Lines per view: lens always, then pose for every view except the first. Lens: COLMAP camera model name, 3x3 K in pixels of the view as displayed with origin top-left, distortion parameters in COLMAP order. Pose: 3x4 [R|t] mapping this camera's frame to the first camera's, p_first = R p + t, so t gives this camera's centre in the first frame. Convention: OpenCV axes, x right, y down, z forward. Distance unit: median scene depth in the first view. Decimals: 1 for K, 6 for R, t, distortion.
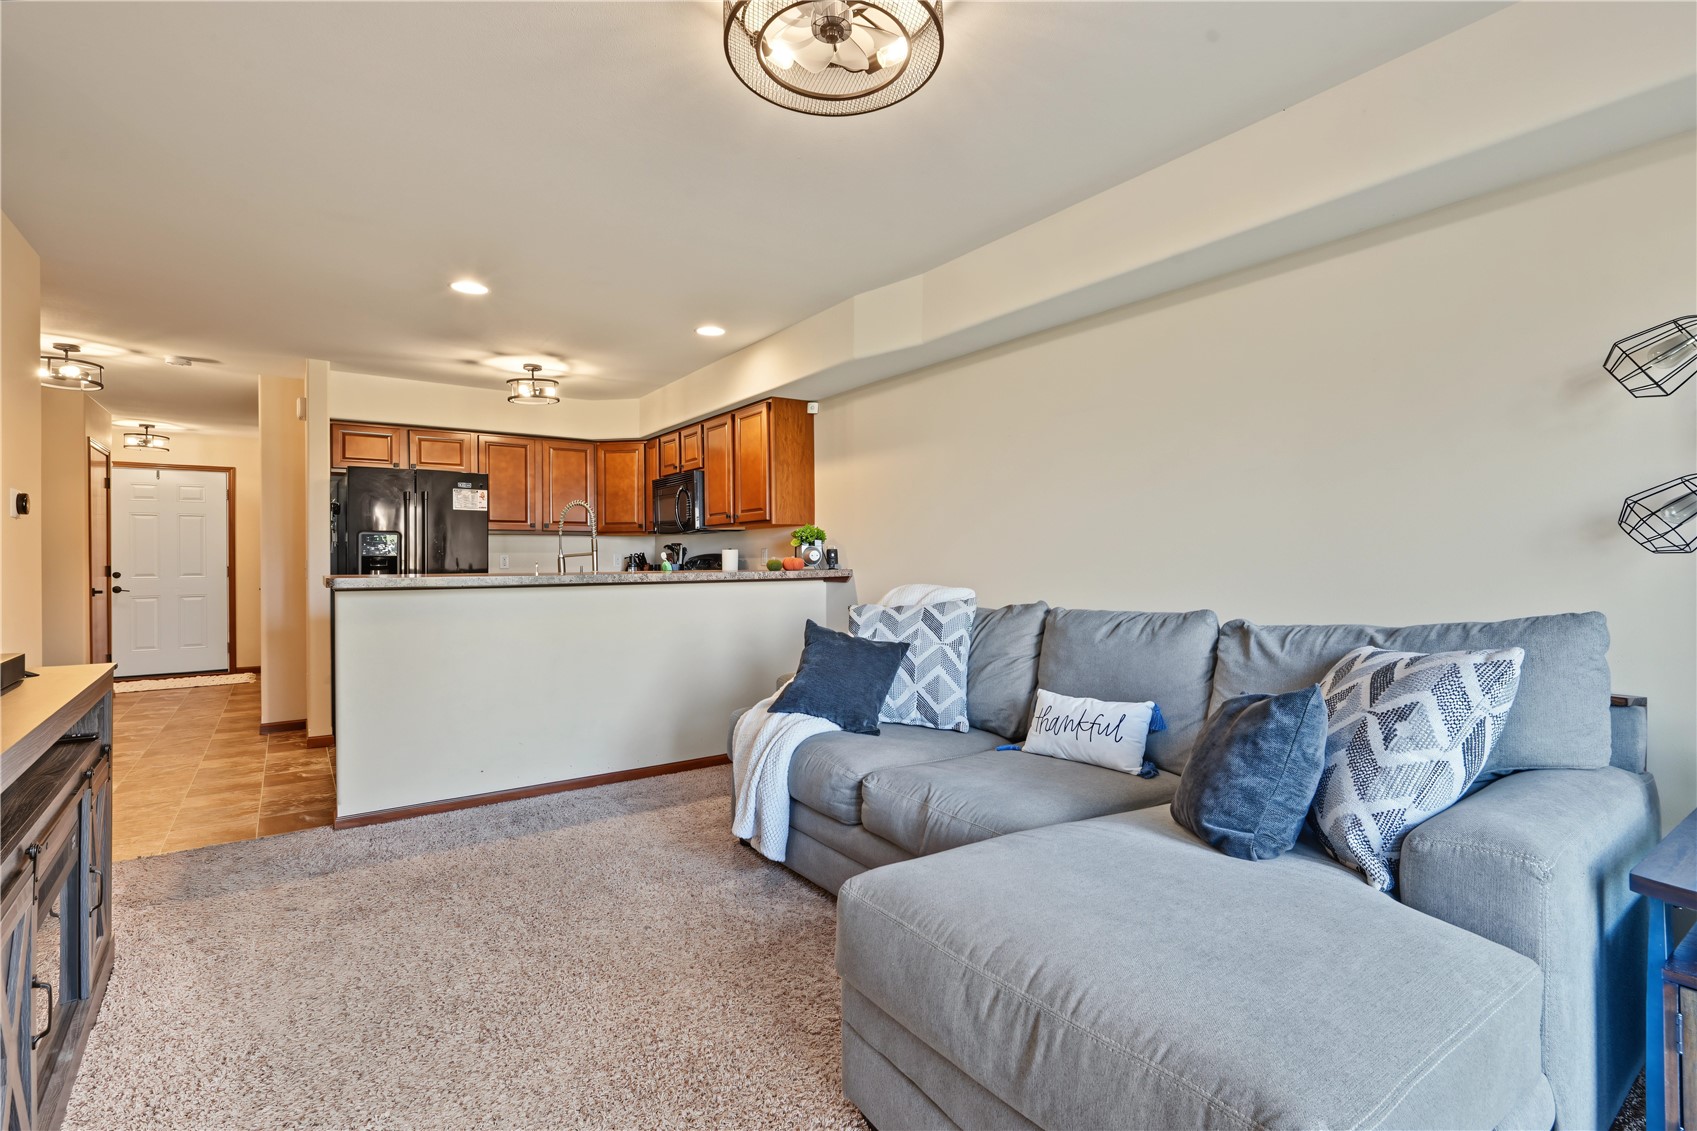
lens RADIAL K [[801.1, 0, 843.9], [0, 801.1, 551.6], [0, 0, 1]] dist [-0.000267, 0.000569]
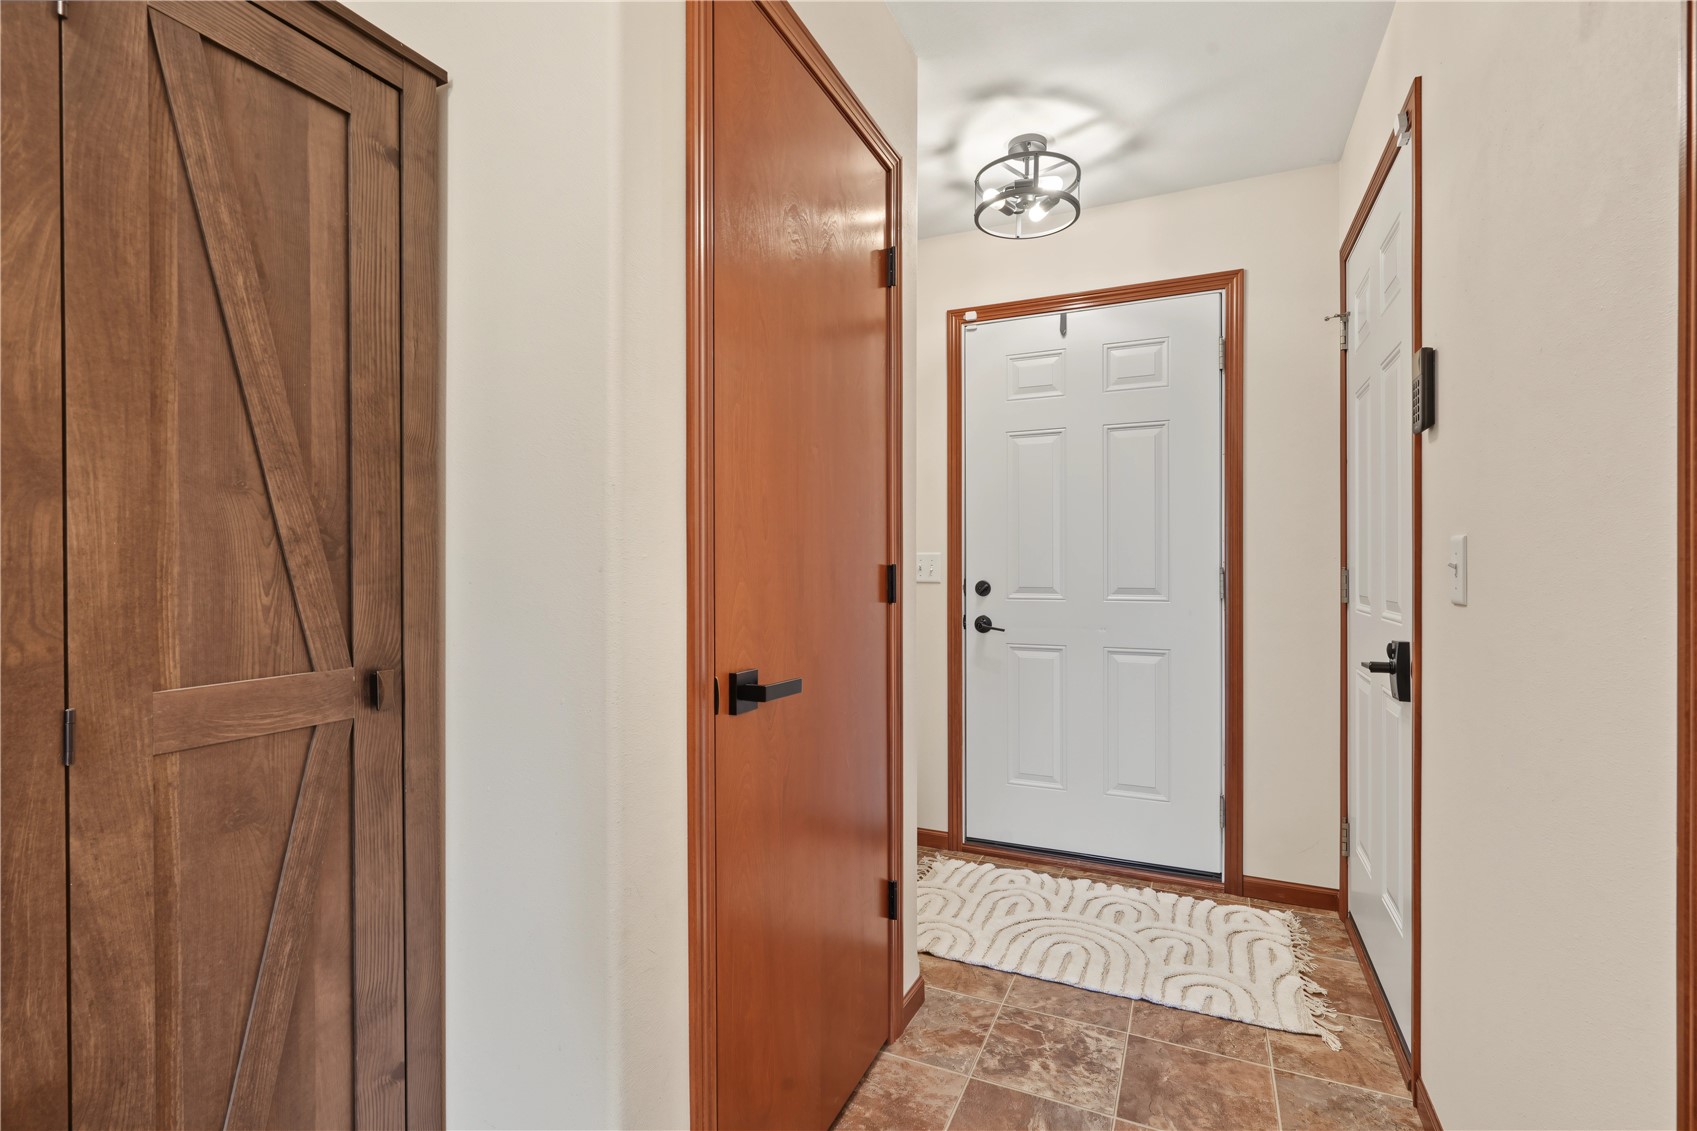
lens RADIAL K [[743.0, 0, 848.5], [0, 743.0, 565.5], [0, 0, 1]] dist [-0.022886, 0.000087]
pose [[0.501454, 0.012047, -0.865100, -0.865486], [-0.000934, 0.999910, 0.013382, 0.018680], [0.865184, -0.005903, 0.501420, 1.058037]]
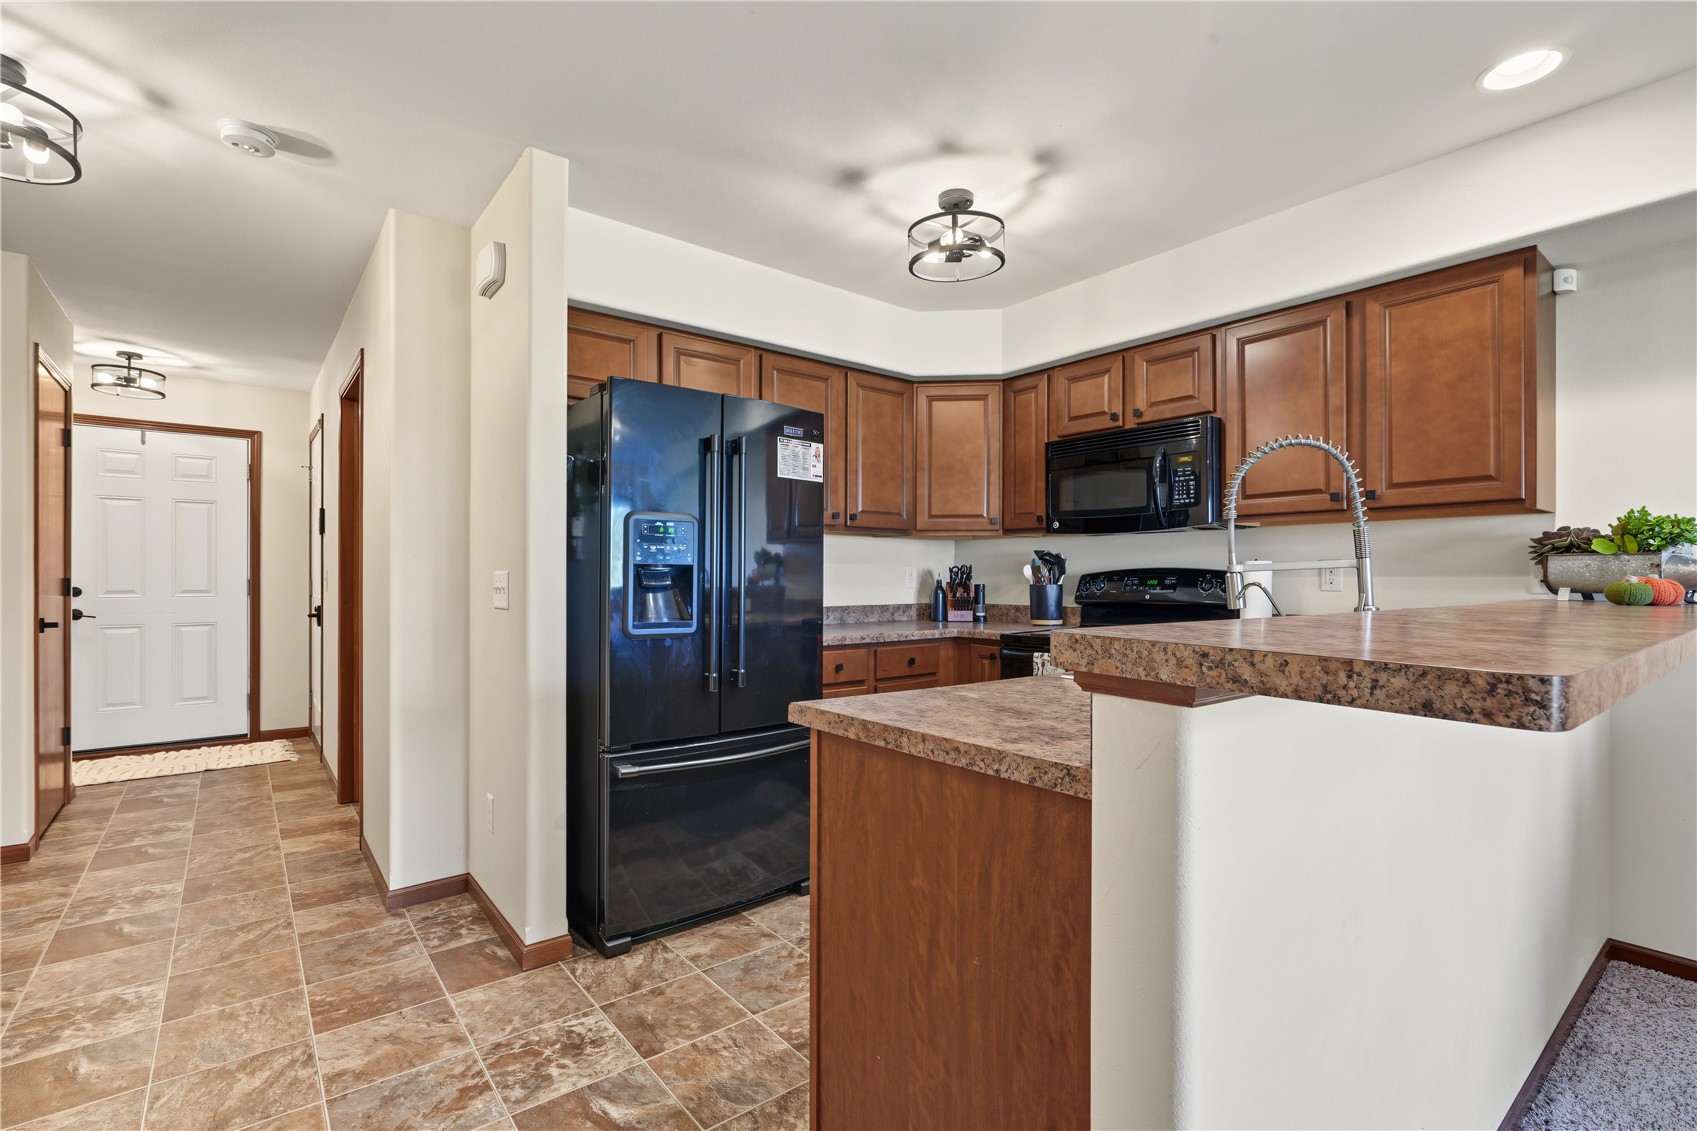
lens RADIAL K [[777.0, 0, 843.8], [0, 777.0, 569.2], [0, 0, 1]] dist [-0.002782, -0.000072]
pose [[0.998174, 0.010979, 0.059397, -0.466081], [-0.010954, 0.999940, -0.000751, 0.007283], [-0.059402, 0.000099, 0.998234, 0.485622]]
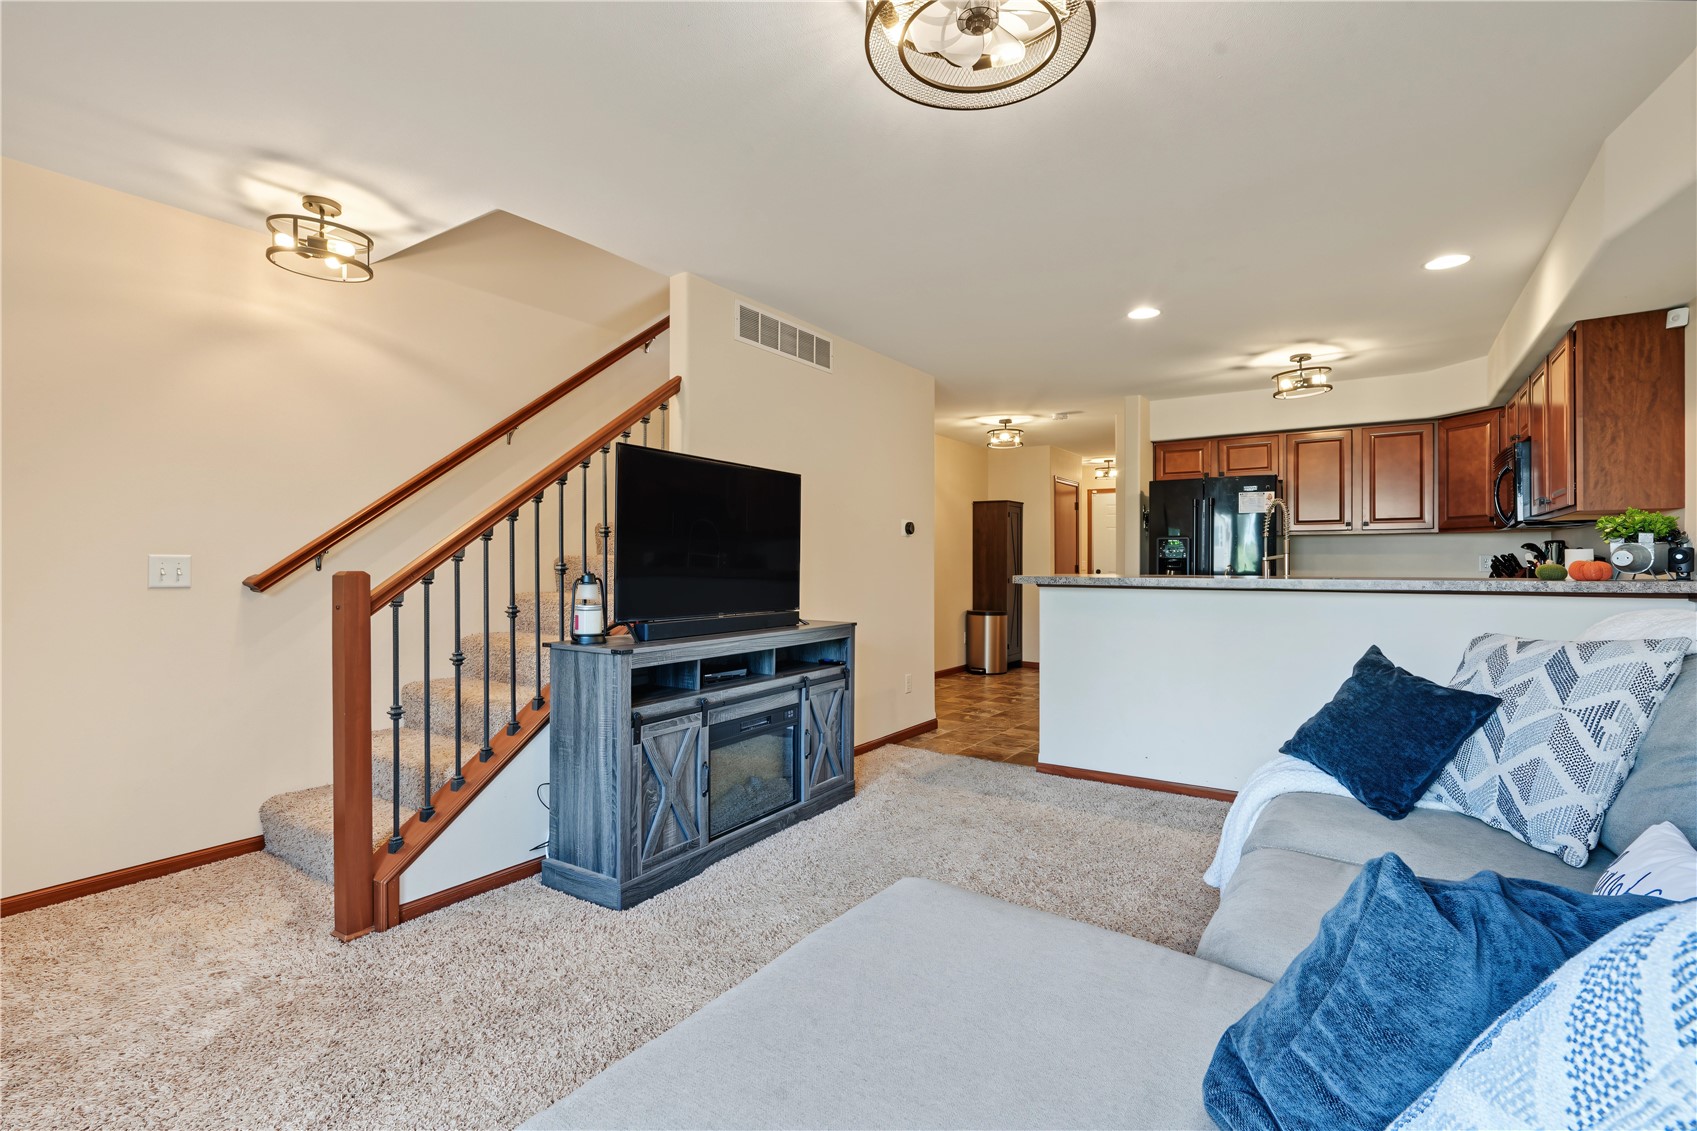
lens RADIAL K [[777.0, 0, 843.8], [0, 777.0, 569.2], [0, 0, 1]] dist [-0.002782, -0.000072]
pose [[0.352911, 0.012883, -0.935568, 0.263910], [0.007717, 0.999831, 0.016679, -0.001152], [0.935625, -0.013106, 0.352752, 0.169070]]
